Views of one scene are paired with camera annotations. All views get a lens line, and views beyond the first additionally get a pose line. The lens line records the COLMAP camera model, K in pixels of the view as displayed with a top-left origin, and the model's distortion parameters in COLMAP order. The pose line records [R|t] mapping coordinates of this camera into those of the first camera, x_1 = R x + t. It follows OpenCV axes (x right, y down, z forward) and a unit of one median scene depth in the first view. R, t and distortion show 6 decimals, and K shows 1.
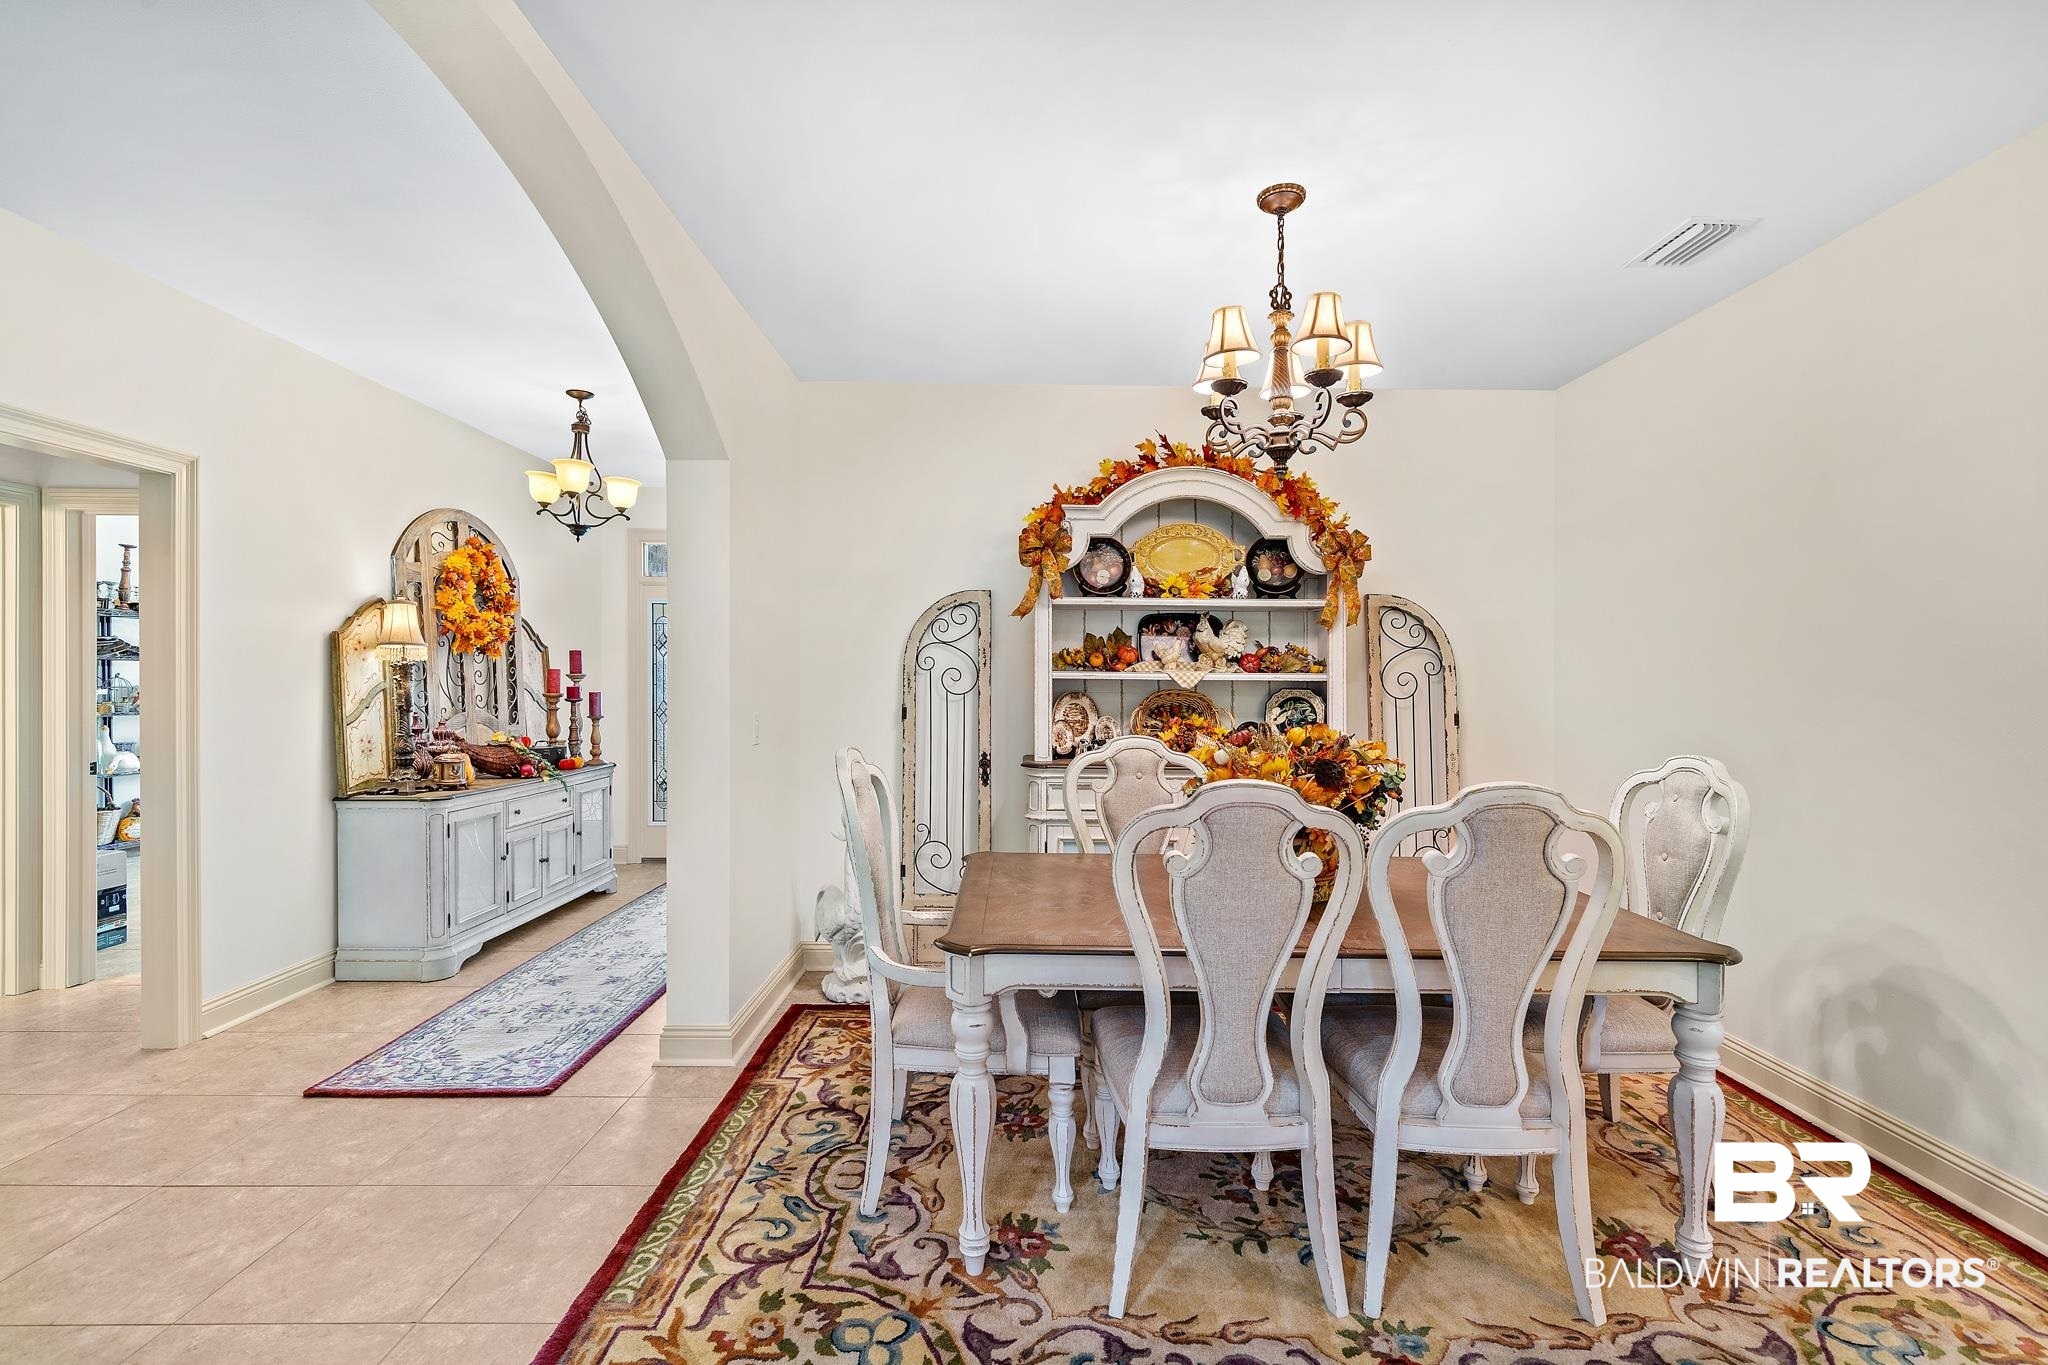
lens RADIAL K [[873.6, 0, 1034.9], [0, 873.6, 686.2], [0, 0, 1]] dist [-0.000086, -0.000023]
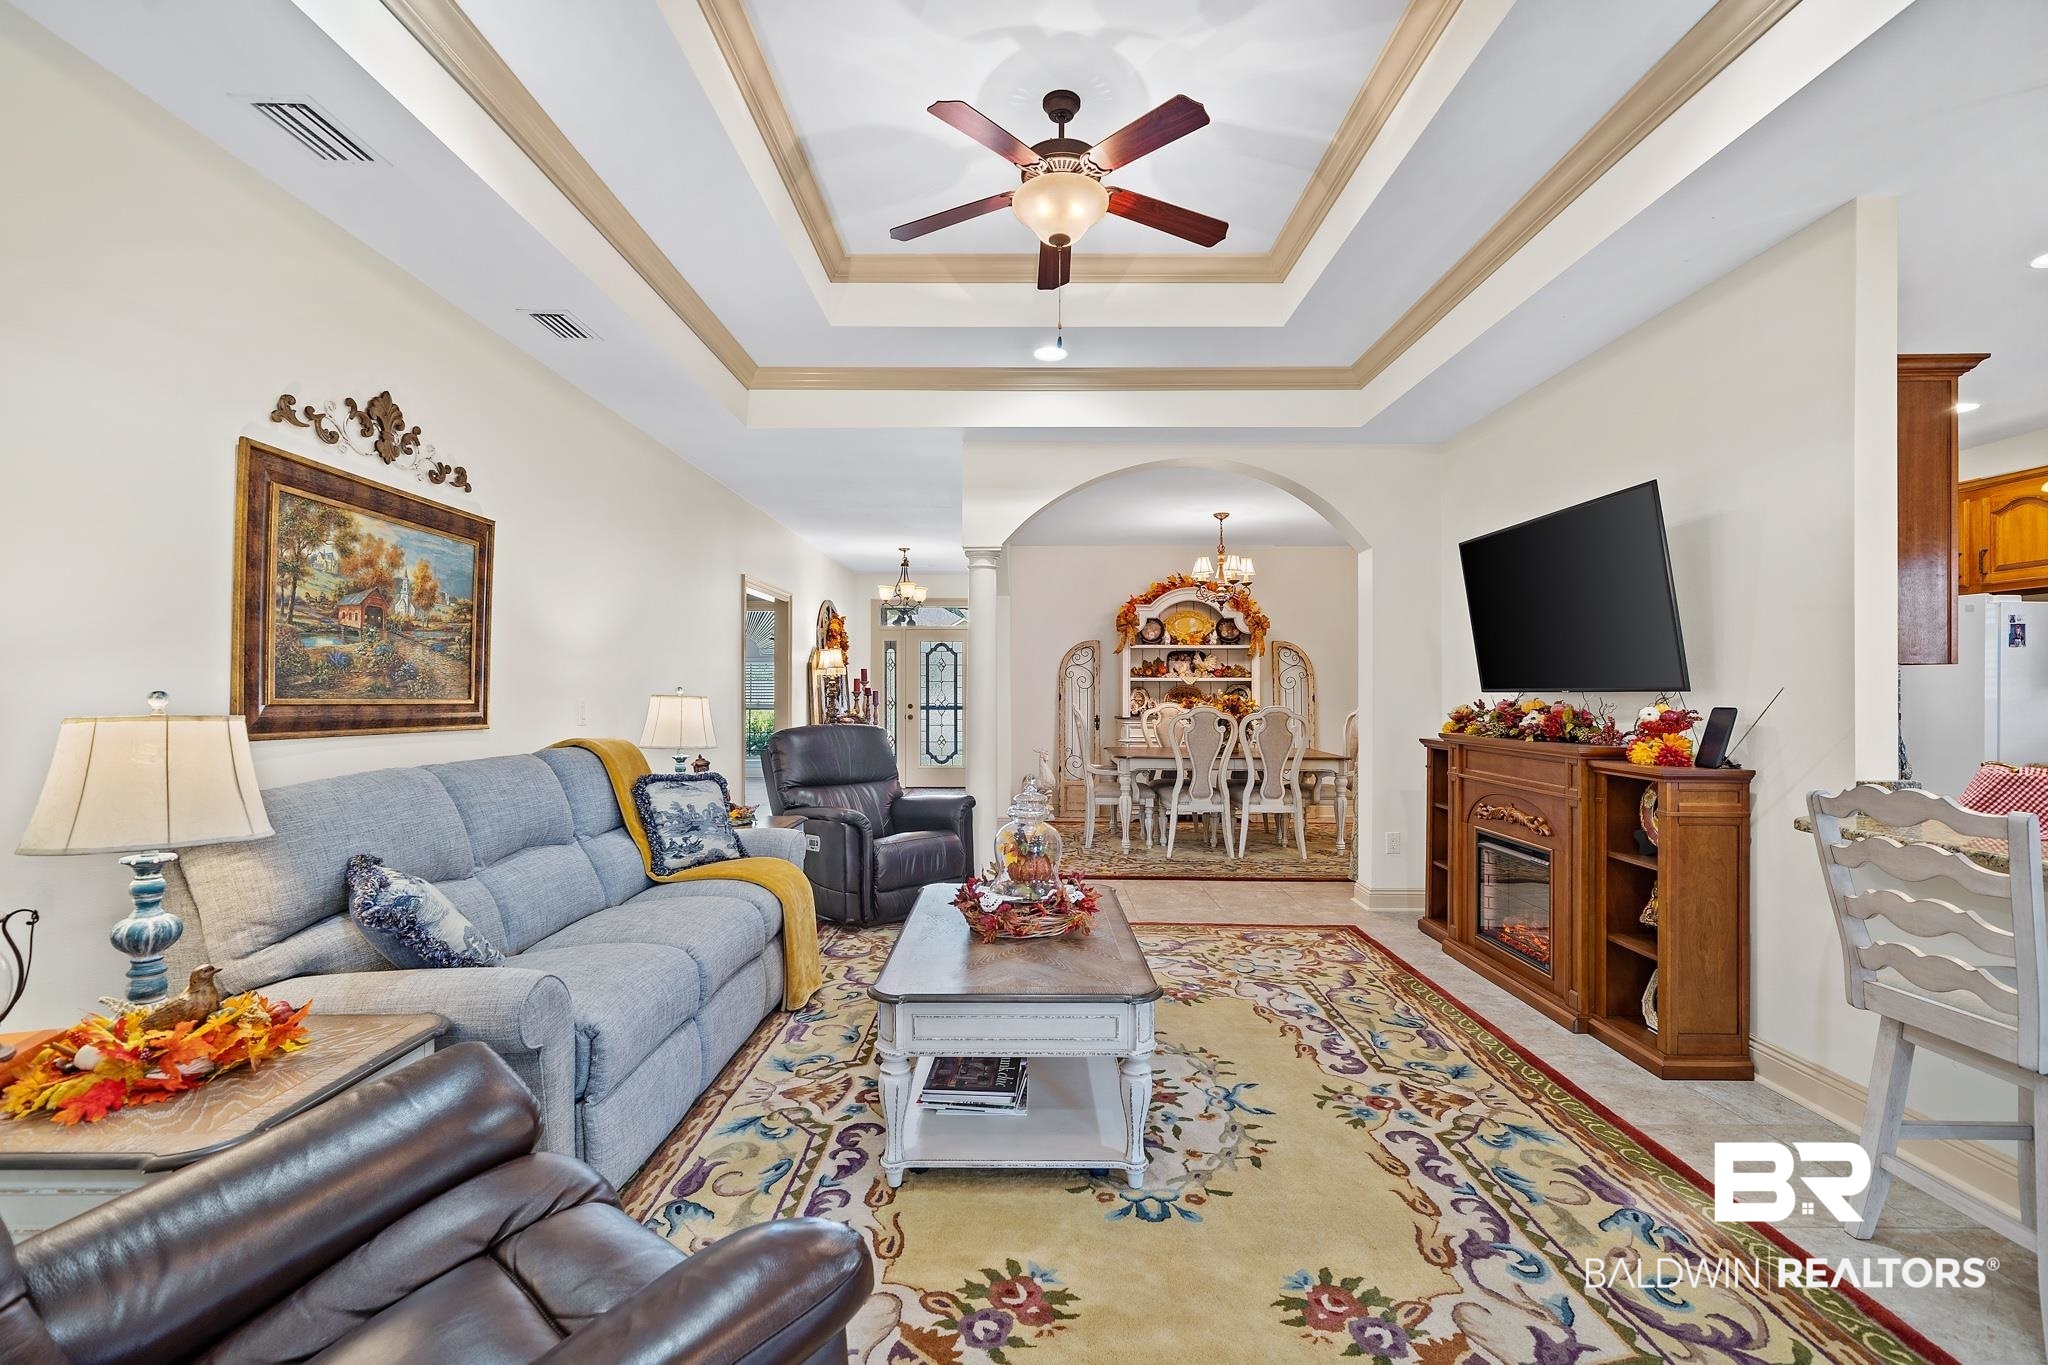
lens RADIAL K [[873.6, 0, 1031.1], [0, 873.6, 701.1], [0, 0, 1]] dist [-0.000086, -0.000023]
pose [[0.999883, -0.005452, -0.014301, -0.203782], [0.005553, 0.999960, 0.007064, 0.026432], [0.014262, -0.007143, 0.999873, -1.264049]]
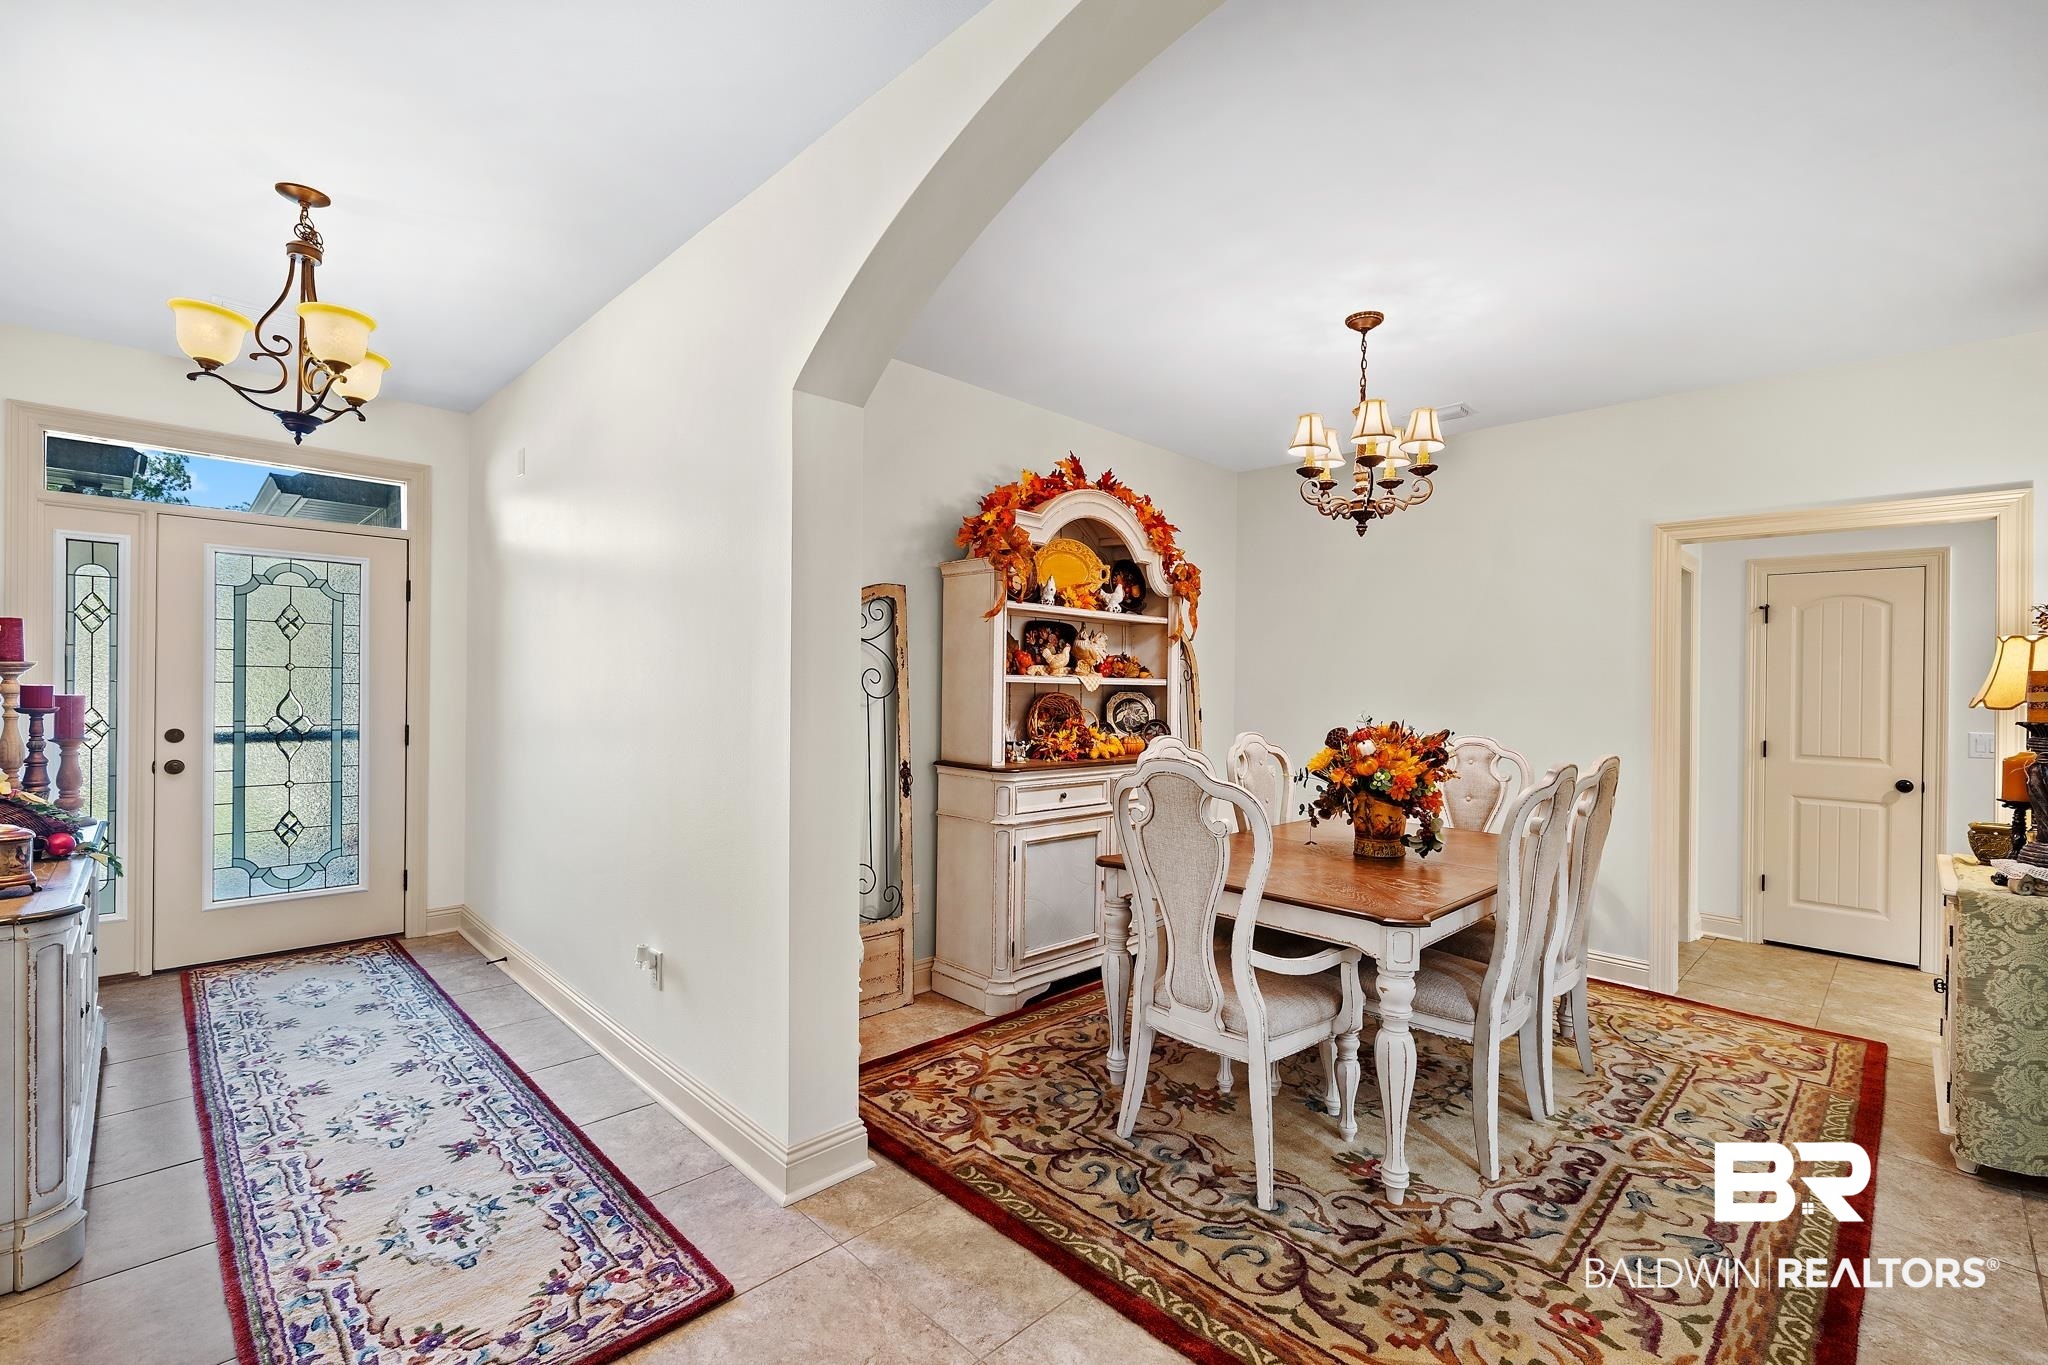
lens RADIAL K [[873.6, 0, 1017.2], [0, 873.6, 684.8], [0, 0, 1]] dist [-0.000086, -0.000023]
pose [[0.726857, 0.004203, 0.686776, -0.643017], [-0.007356, 0.999972, 0.001666, -0.007339], [-0.686750, -0.006263, 0.726867, 0.264629]]
